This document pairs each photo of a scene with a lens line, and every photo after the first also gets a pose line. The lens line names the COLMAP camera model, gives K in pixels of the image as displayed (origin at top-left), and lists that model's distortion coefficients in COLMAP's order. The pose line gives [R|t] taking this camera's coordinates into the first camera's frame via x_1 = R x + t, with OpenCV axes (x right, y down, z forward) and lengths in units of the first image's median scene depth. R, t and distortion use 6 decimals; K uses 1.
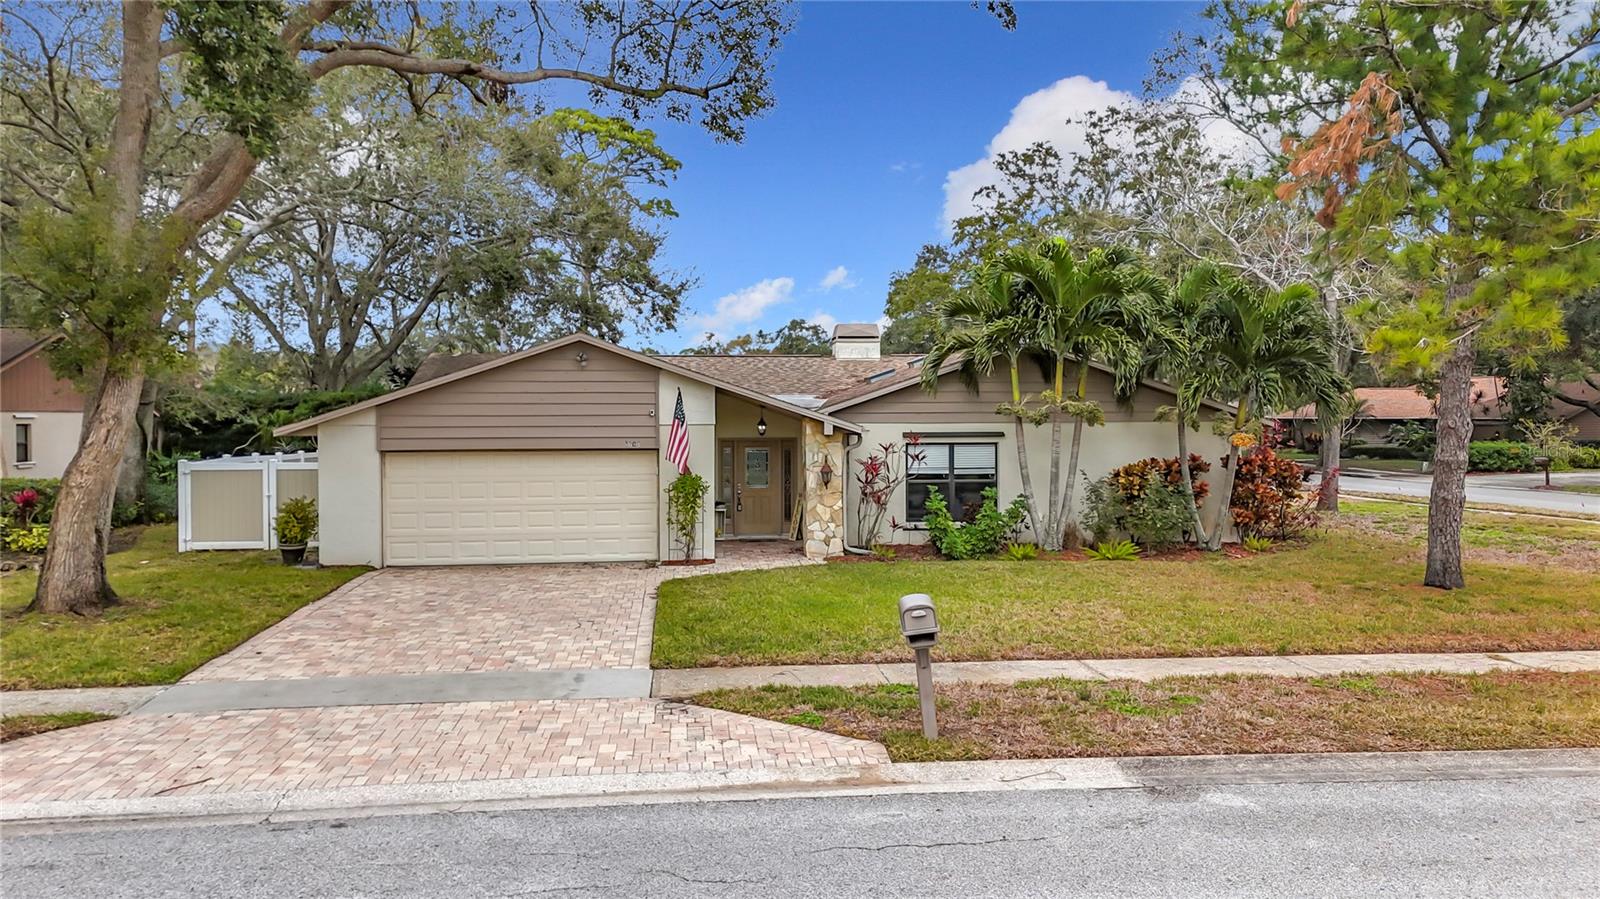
lens RADIAL K [[1150.7, 0, 805.9], [0, 1150.7, 423.5], [0, 0, 1]] dist [0.063731, -0.001195]
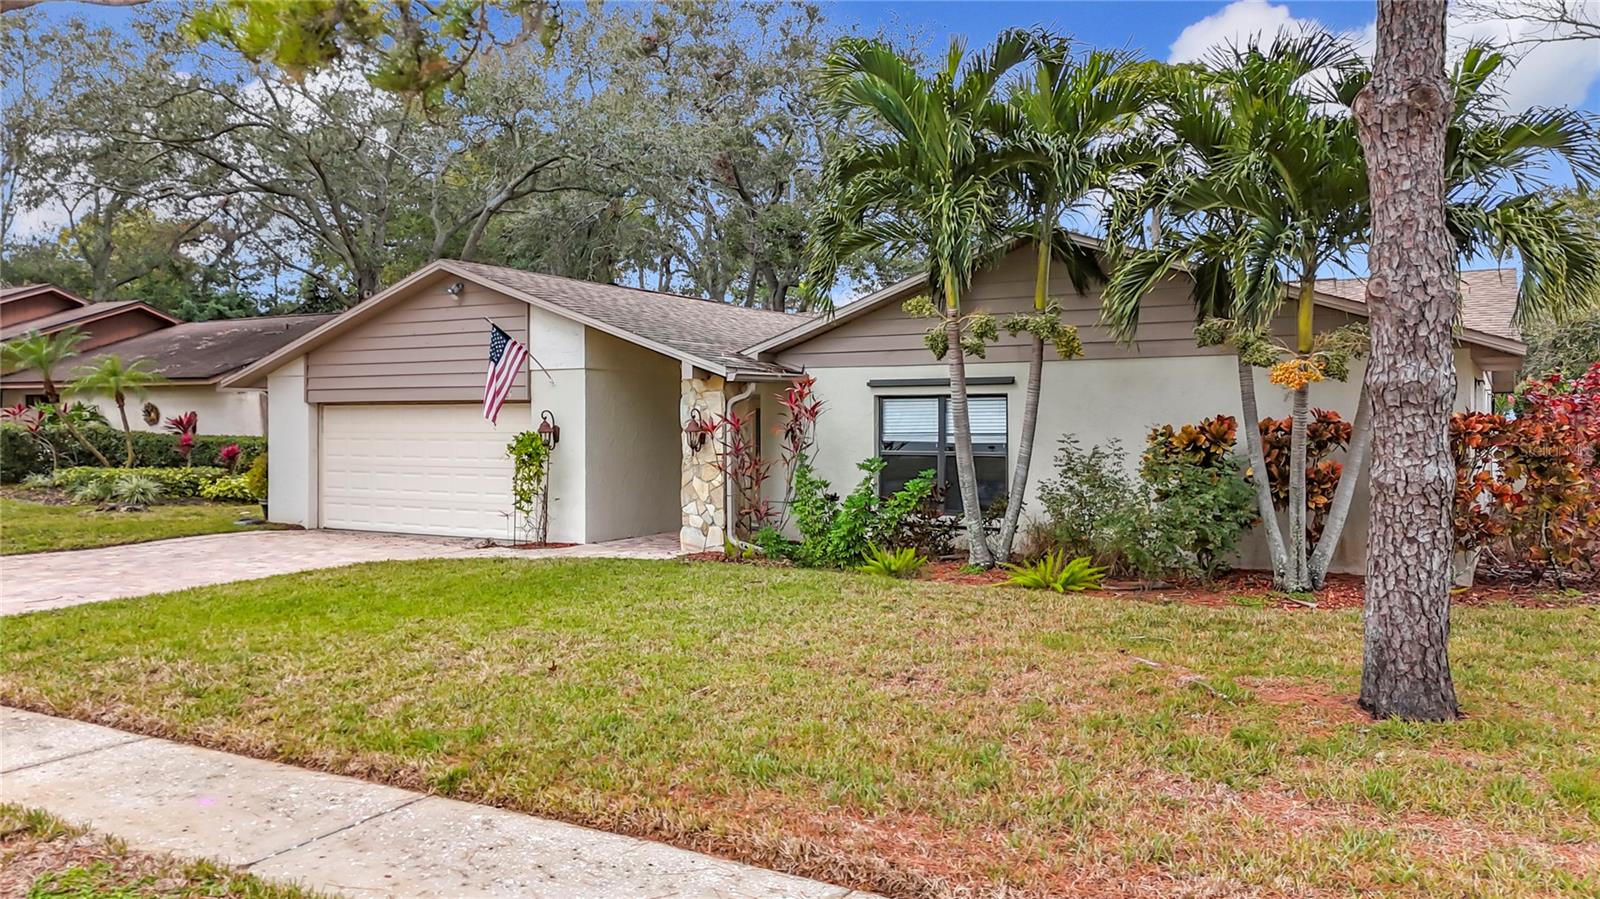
lens RADIAL K [[1150.7, 0, 805.9], [0, 1150.7, 423.5], [0, 0, 1]] dist [0.063731, -0.001195]
pose [[0.814194, 0.004052, -0.580579, 0.484643], [-0.004959, 0.999988, 0.000025, 0.036085], [0.580572, 0.002859, 0.814204, 0.455104]]
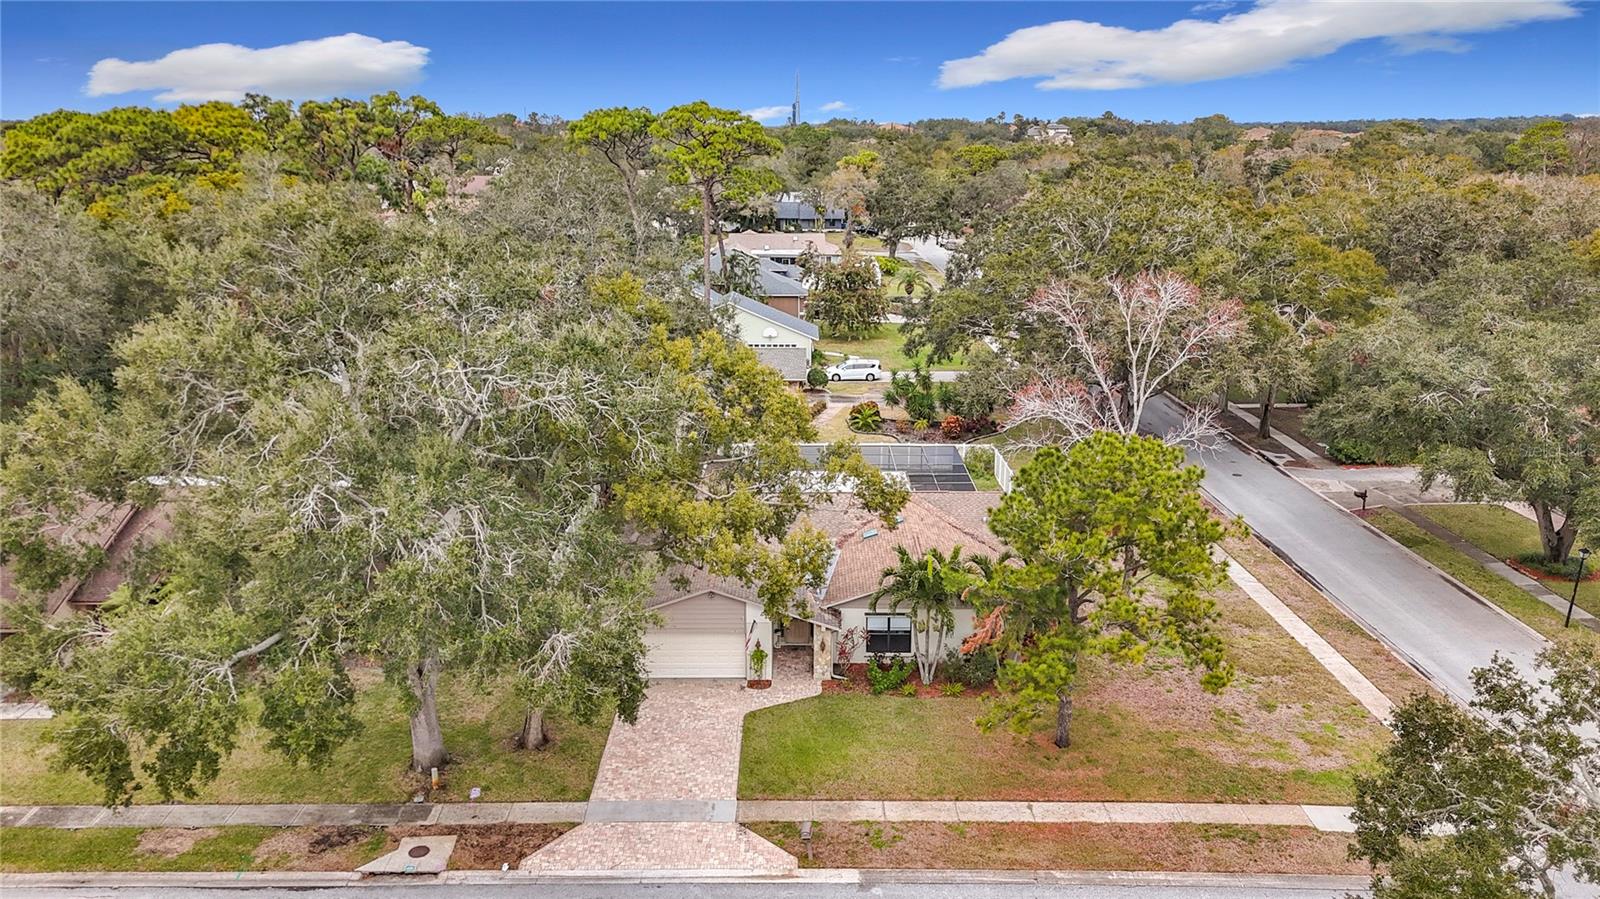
lens RADIAL K [[1157.1, 0, 800.0], [0, 1157.1, 449.5], [0, 0, 1]] dist [0.057564, -0.004237]
pose [[0.993888, 0.025902, -0.107311, 0.196881], [0.002904, 0.965612, 0.259972, -0.868487], [0.110354, -0.258694, 0.959635, -0.982817]]
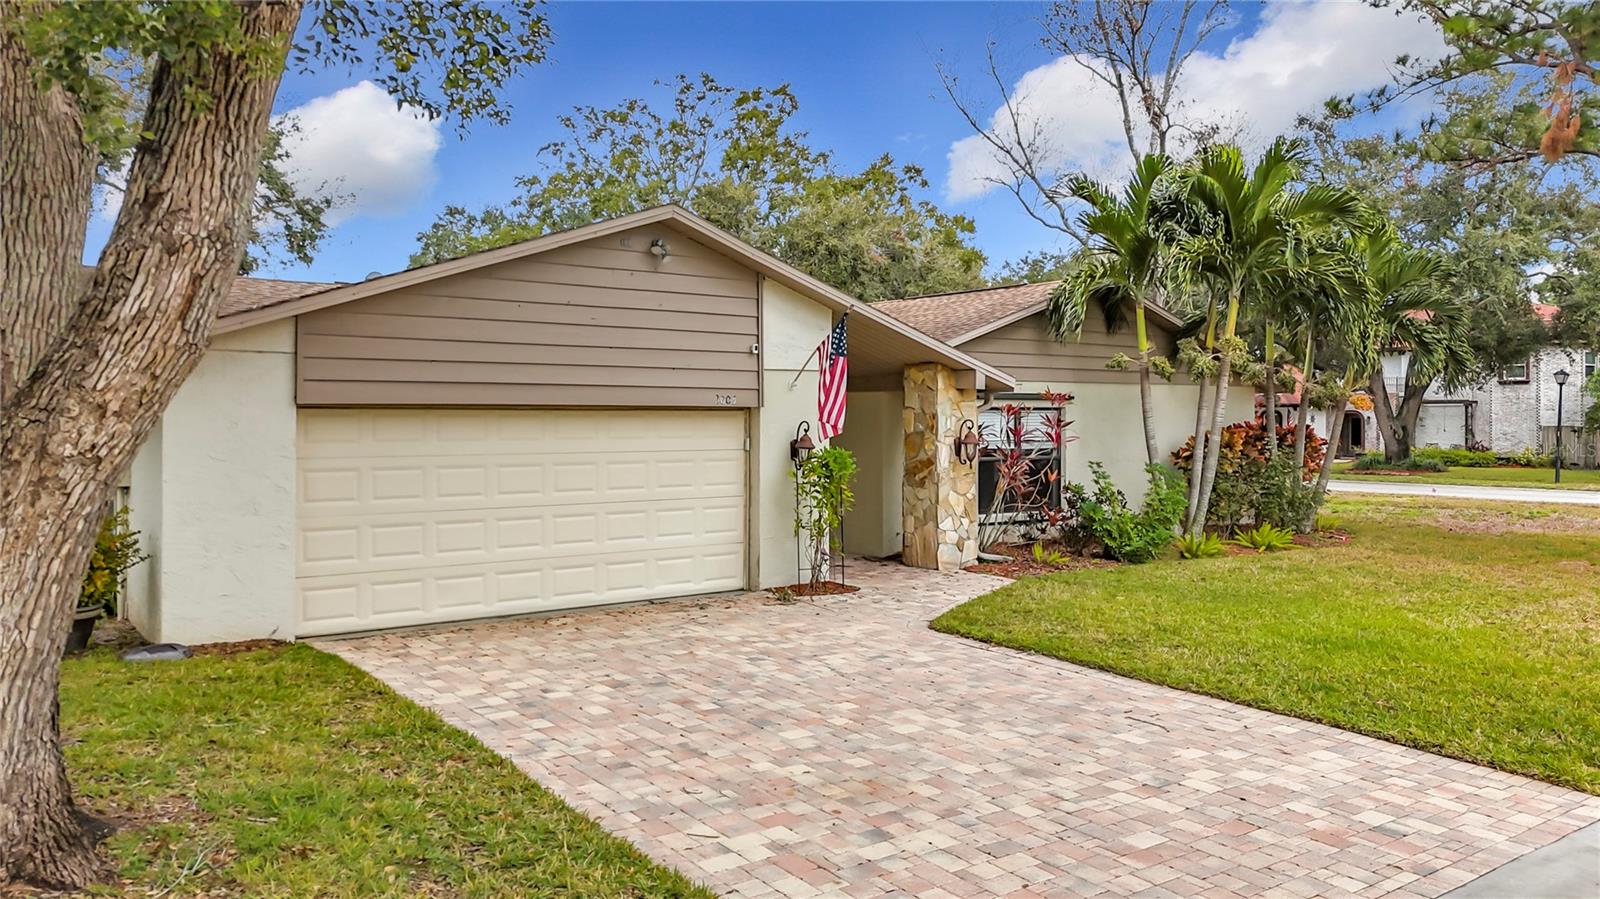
lens RADIAL K [[1168.1, 0, 798.4], [0, 1168.1, 410.3], [0, 0, 1]] dist [0.055492, -0.001253]
pose [[0.865515, 0.008042, 0.500819, -0.418118], [-0.001948, 0.999918, -0.012690, 0.030672], [-0.500880, 0.010008, 0.865459, 0.441344]]
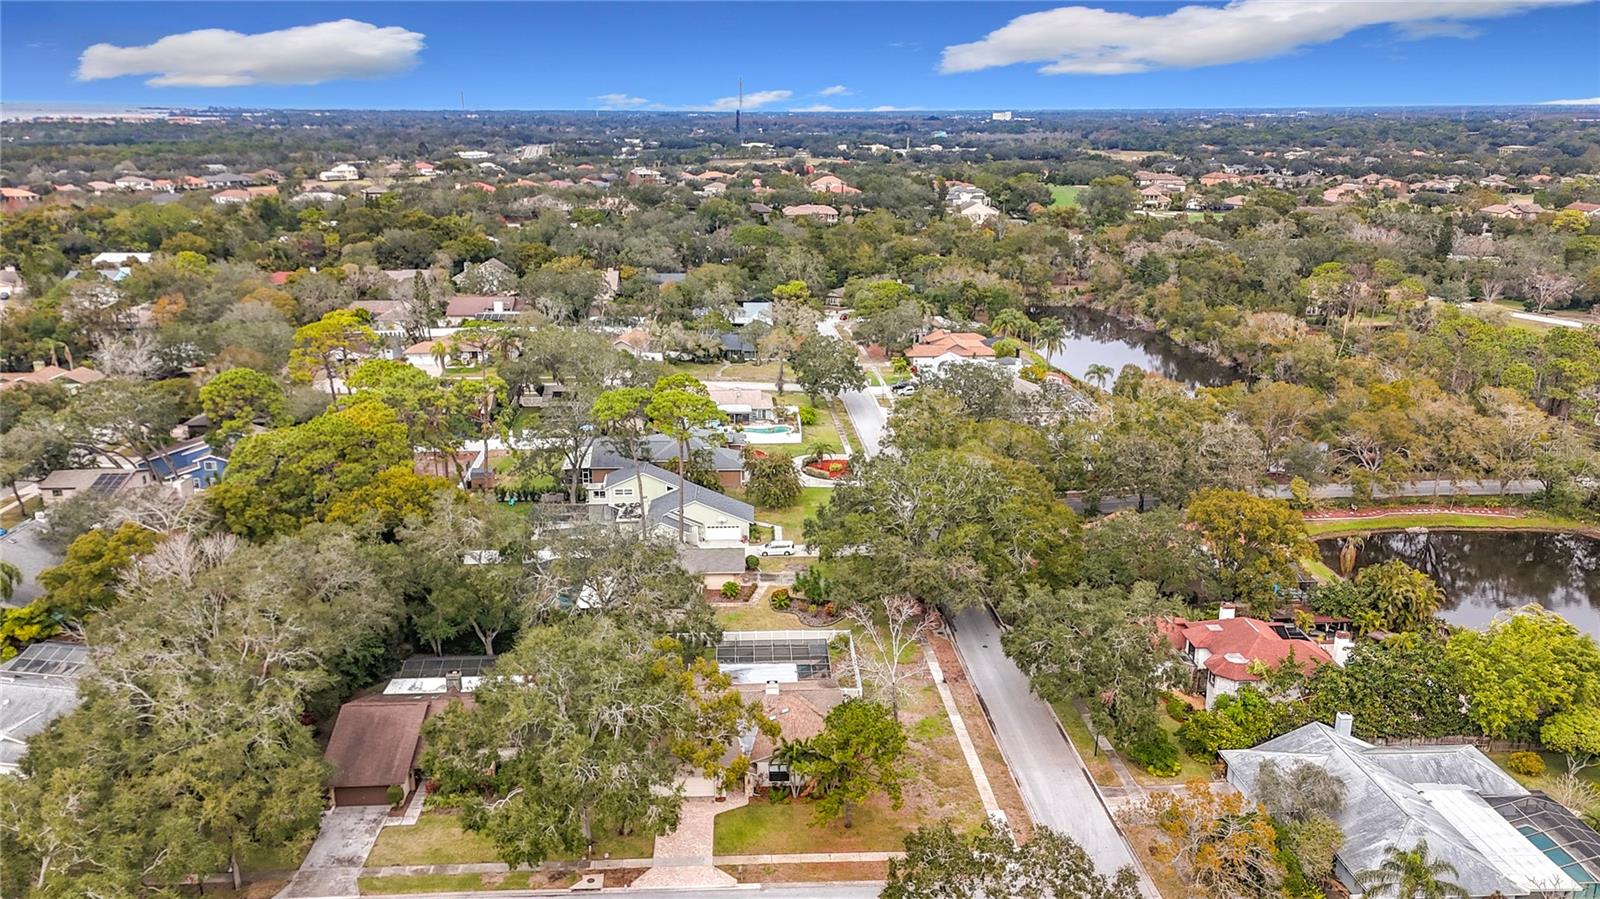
lens RADIAL K [[1157.1, 0, 800.0], [0, 1157.1, 449.5], [0, 0, 1]] dist [0.057564, -0.004237]
pose [[0.997948, 0.016070, -0.061978, 0.507694], [0.001030, 0.963836, 0.266495, -2.578367], [0.064019, -0.266012, 0.961842, -3.281496]]
